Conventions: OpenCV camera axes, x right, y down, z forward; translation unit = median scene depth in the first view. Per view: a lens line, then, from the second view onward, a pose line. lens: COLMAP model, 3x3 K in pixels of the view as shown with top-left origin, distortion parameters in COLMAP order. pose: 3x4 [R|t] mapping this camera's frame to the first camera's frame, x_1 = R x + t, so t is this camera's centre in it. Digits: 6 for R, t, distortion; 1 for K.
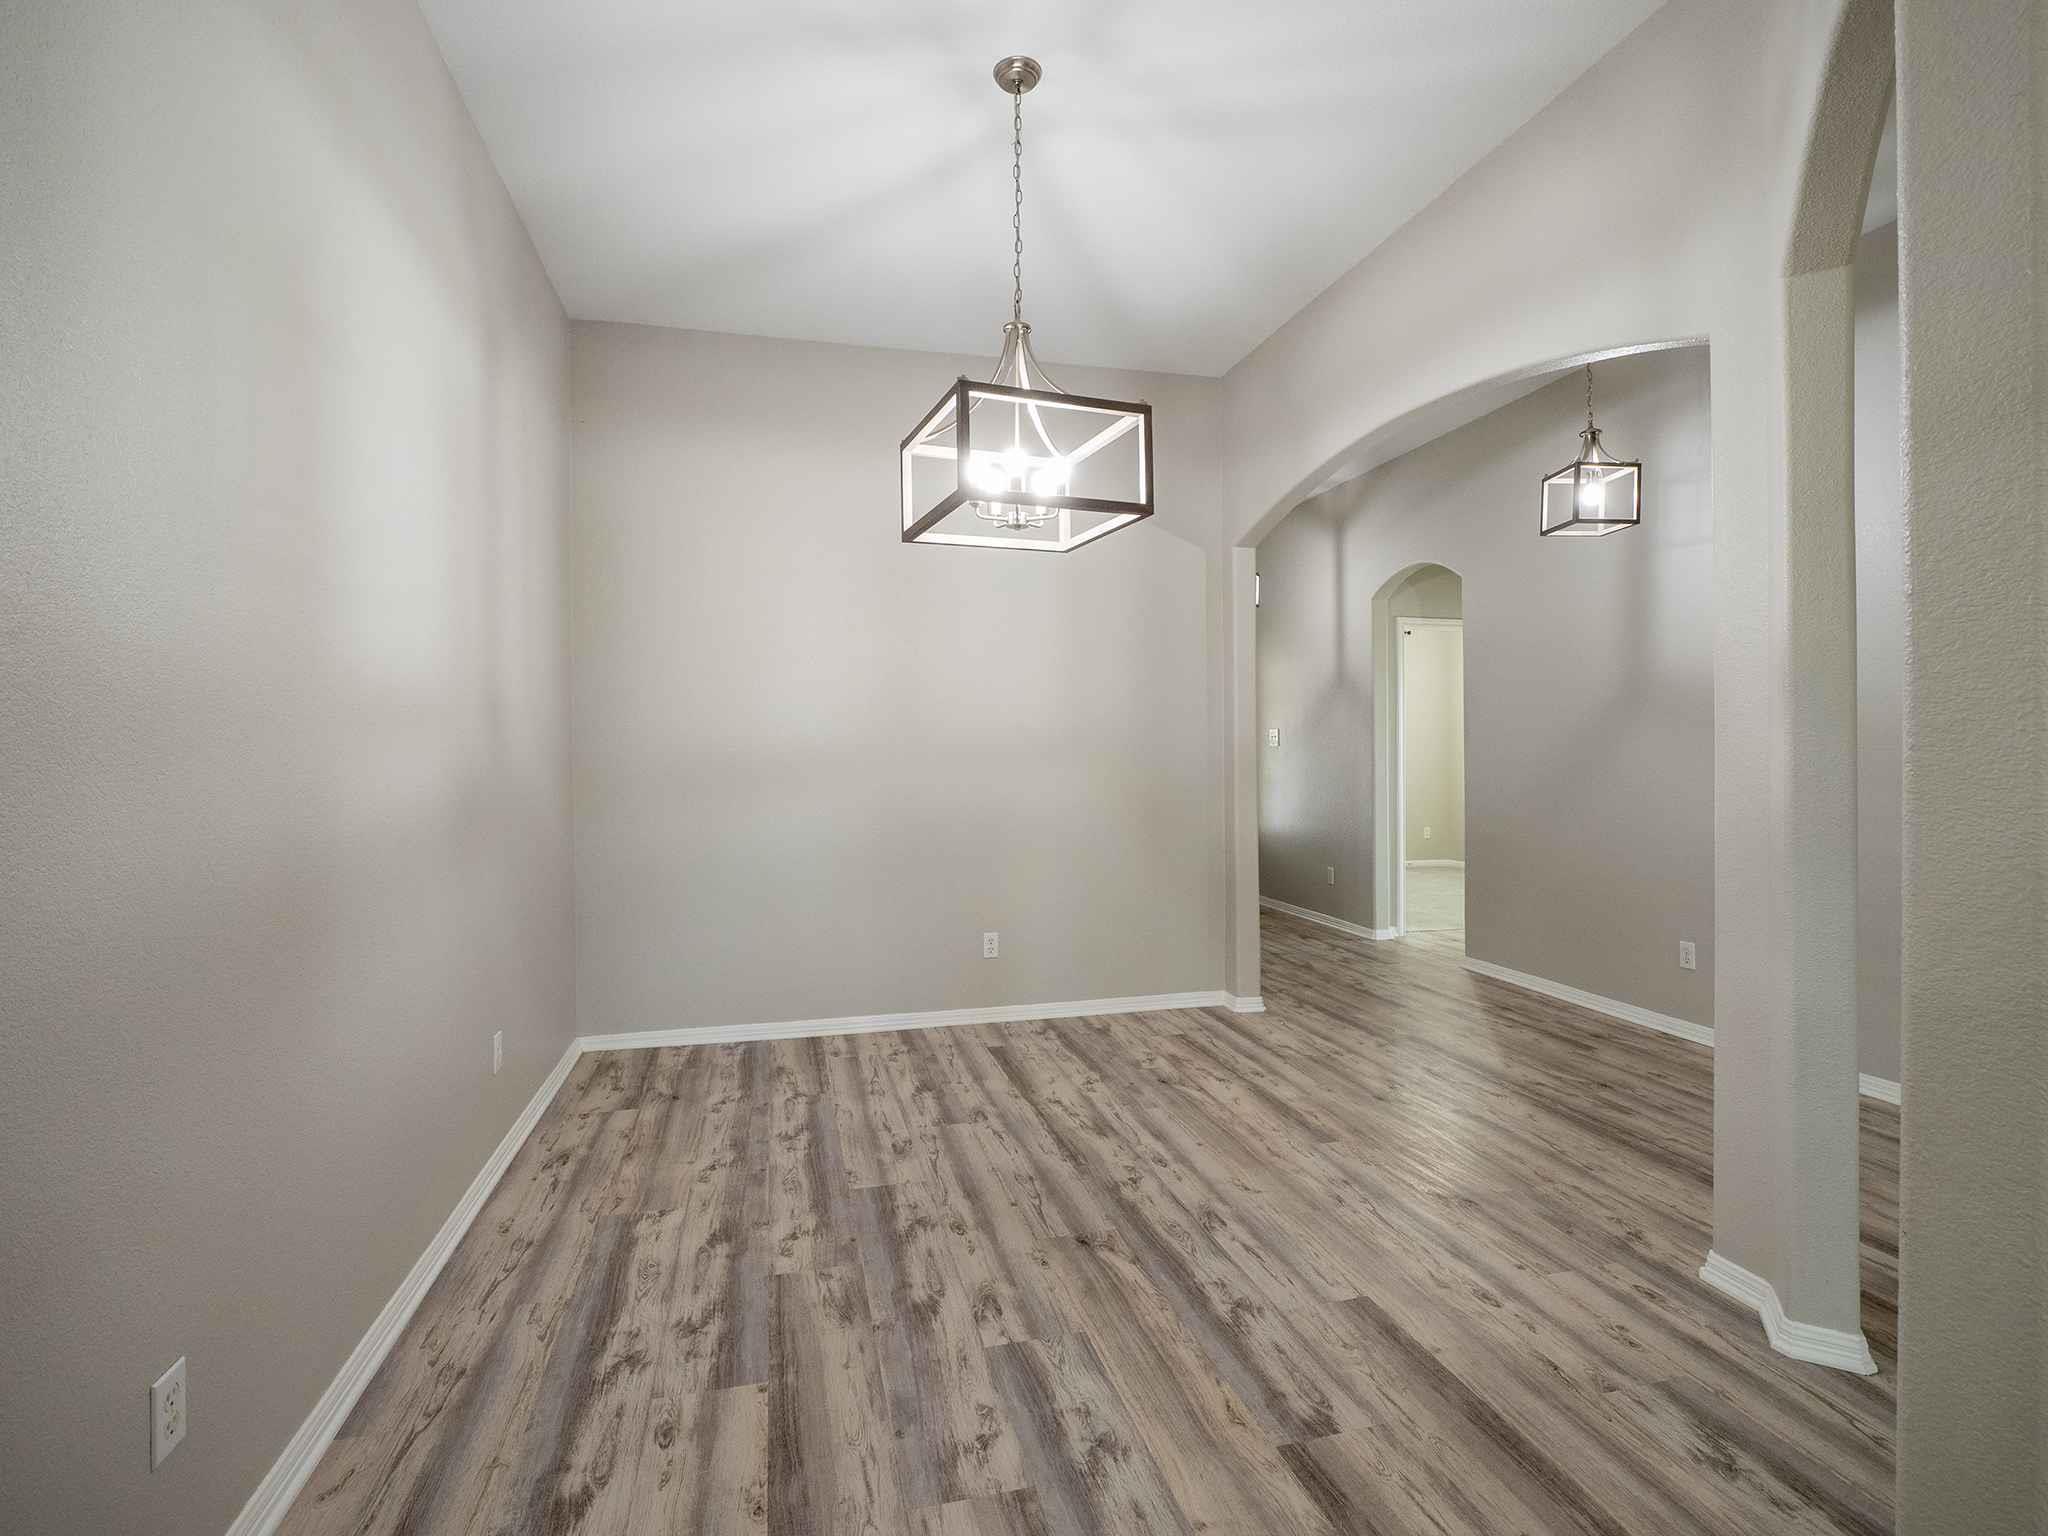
lens RADIAL K [[975.9, 0, 1014.7], [0, 975.9, 756.0], [0, 0, 1]] dist [-0.008720, -0.001856]
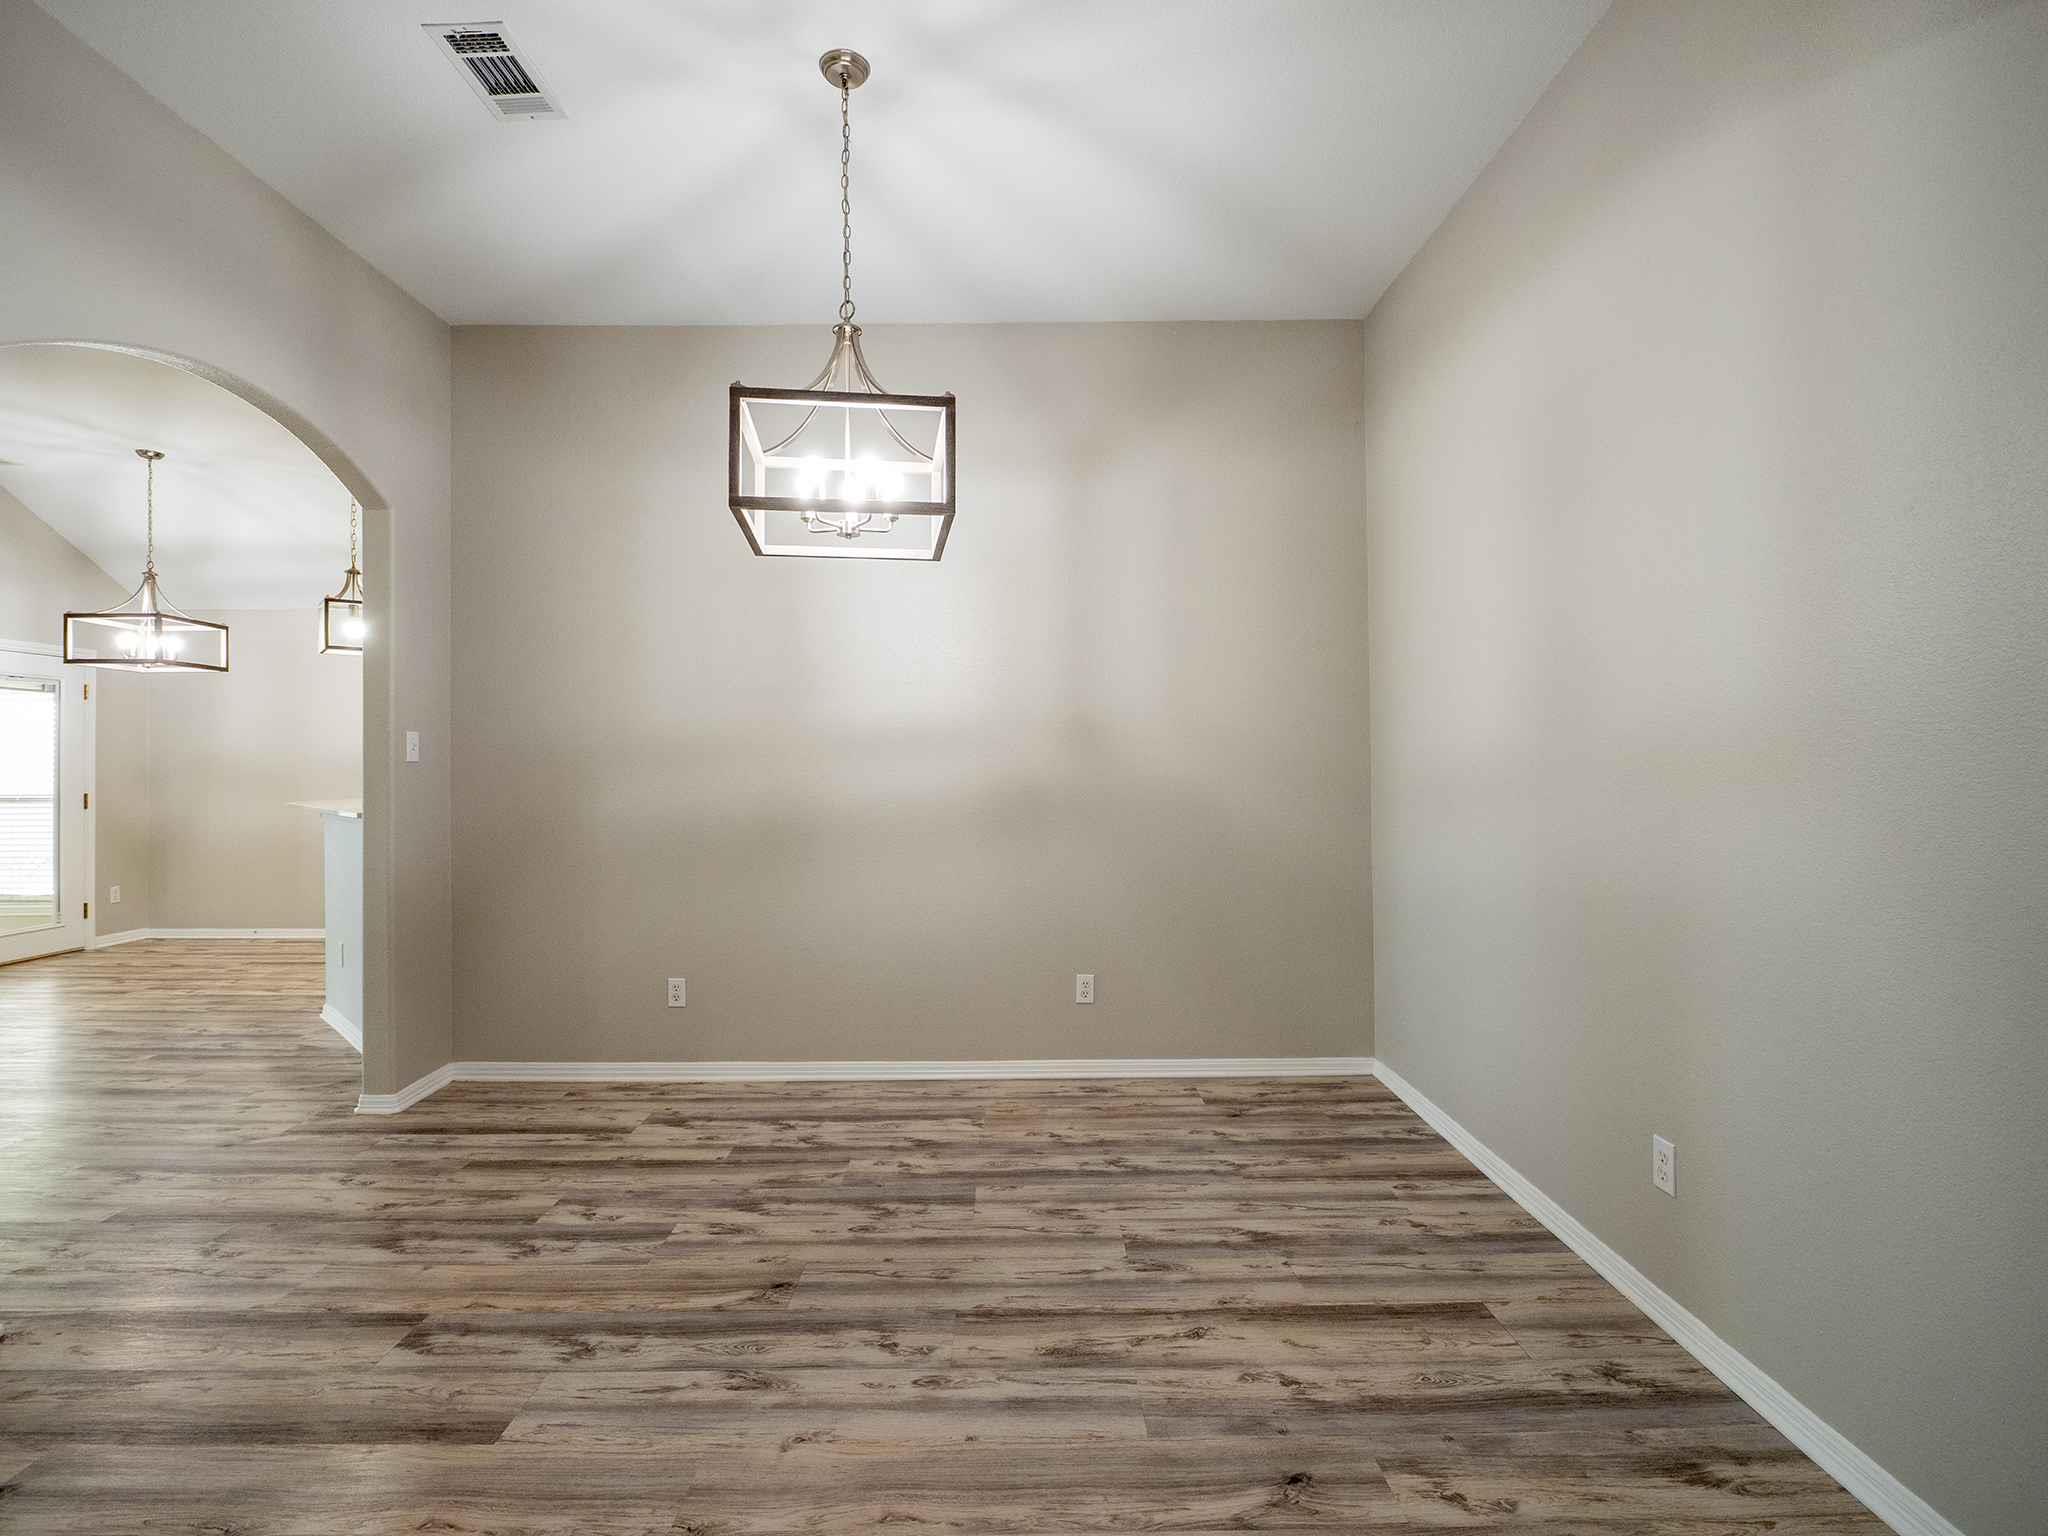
lens RADIAL K [[975.9, 0, 1014.7], [0, 975.9, 756.0], [0, 0, 1]] dist [-0.008720, -0.001856]
pose [[-0.237531, 0.000144, -0.971380, 0.775164], [0.002336, 0.999997, -0.000423, -0.013883], [0.971377, -0.002369, -0.237531, 1.198631]]
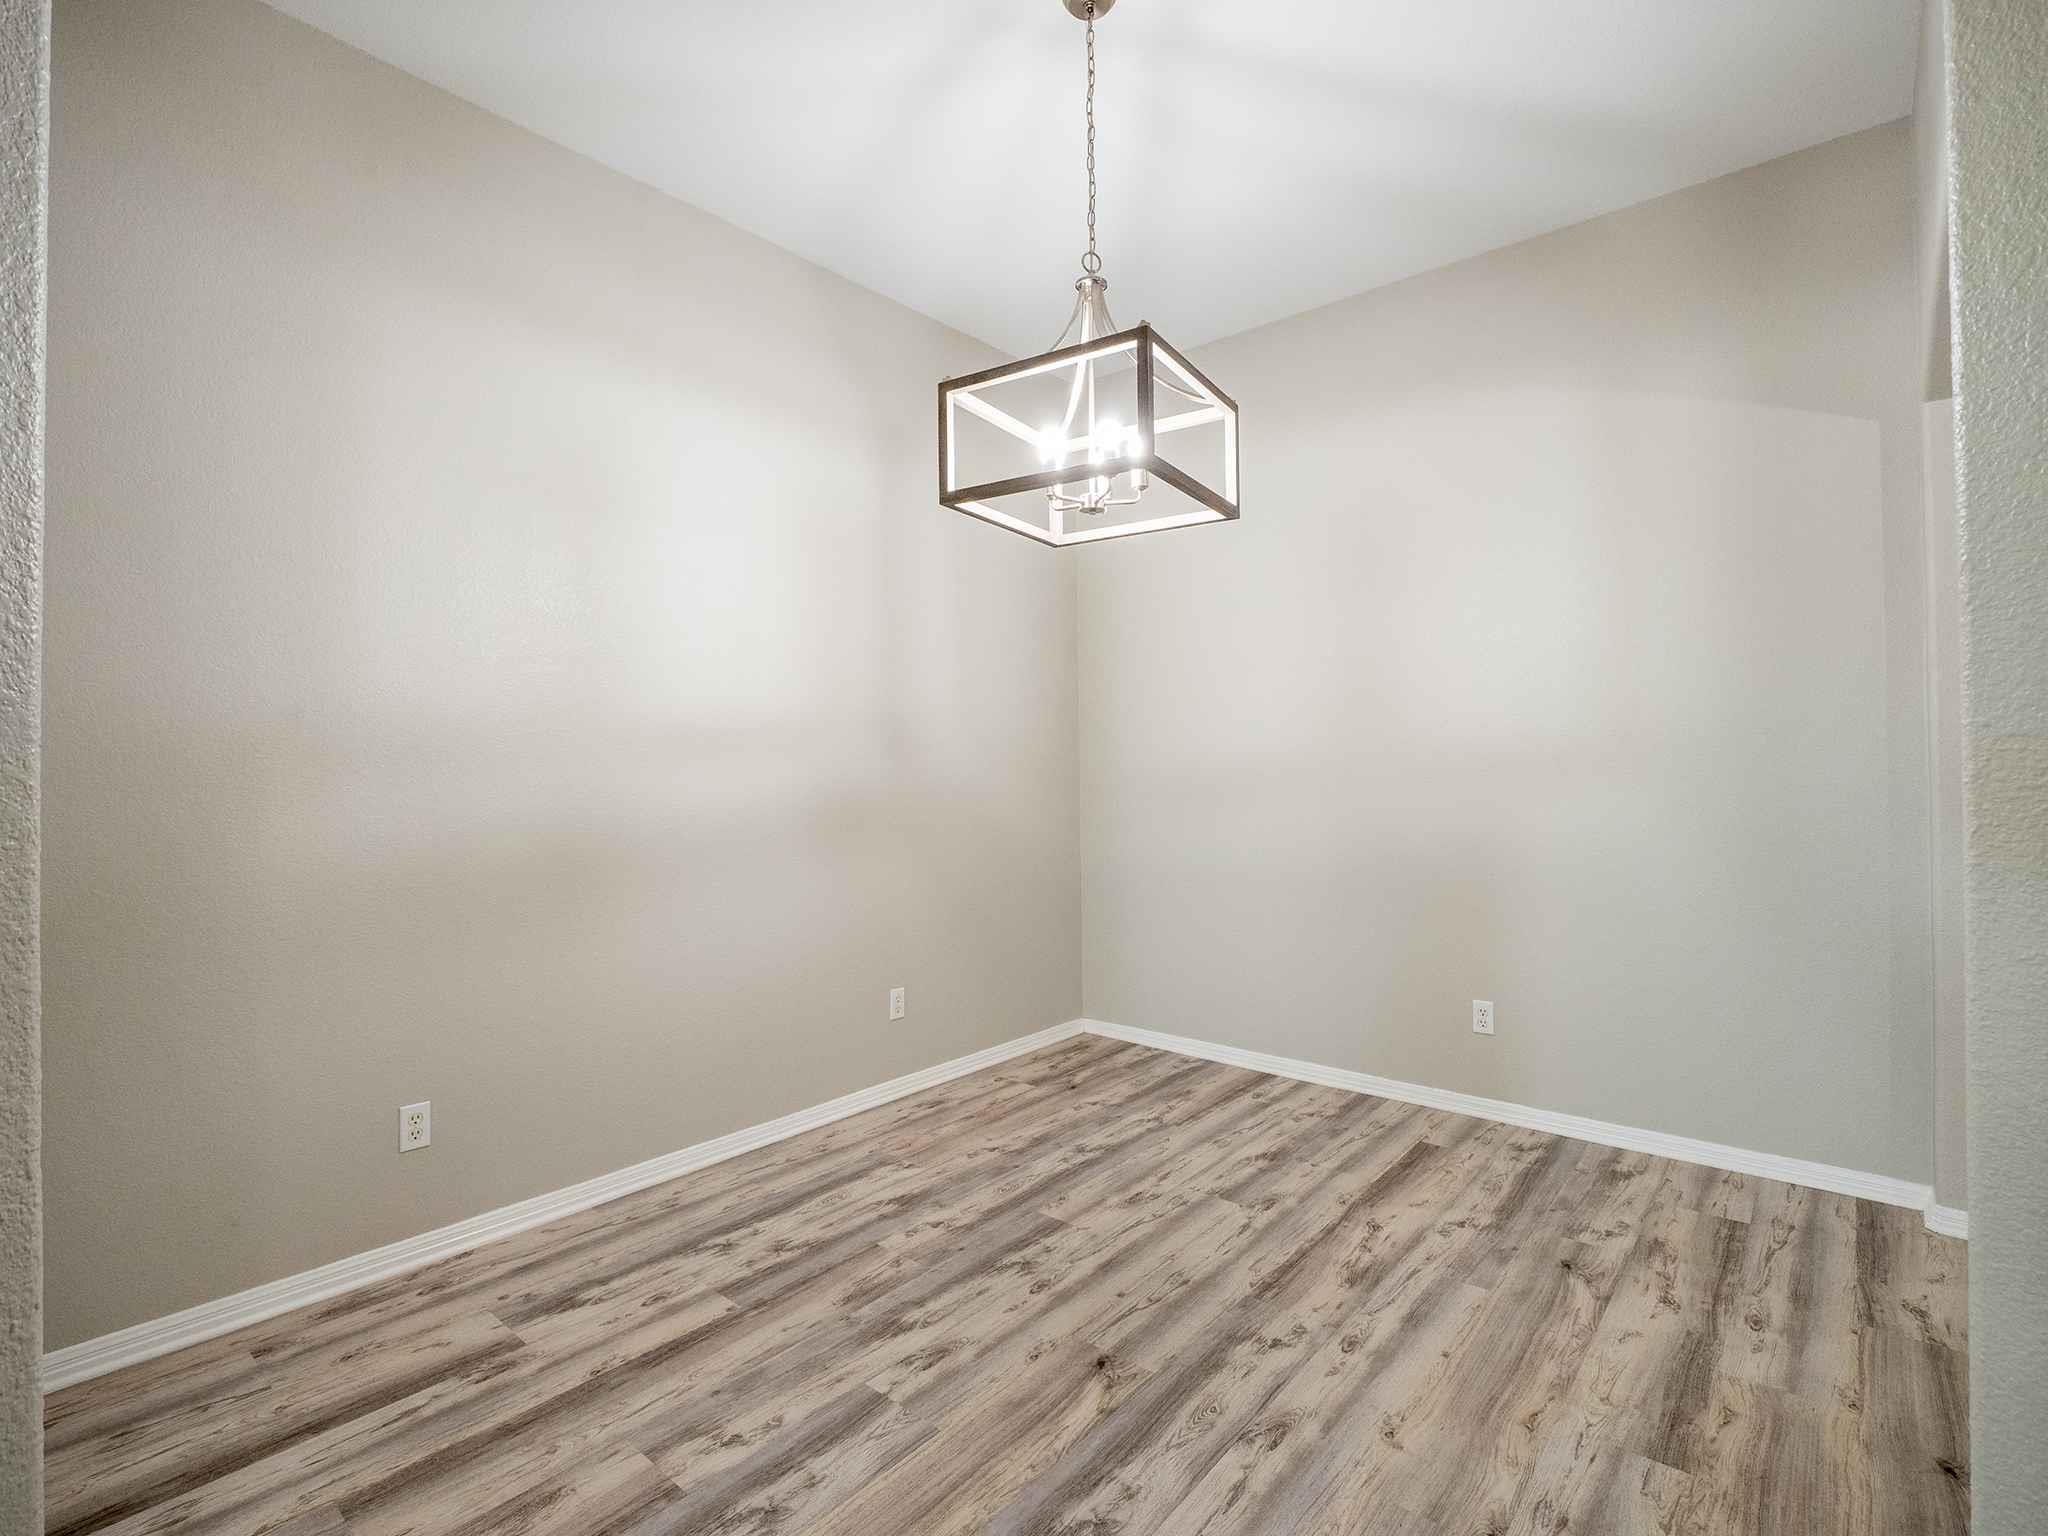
lens RADIAL K [[975.9, 0, 1014.7], [0, 975.9, 756.0], [0, 0, 1]] dist [-0.008720, -0.001856]
pose [[0.578054, -0.005912, -0.815977, 0.580836], [-0.001787, 0.999962, -0.008511, -0.006335], [0.815996, 0.006378, 0.578022, 0.381375]]
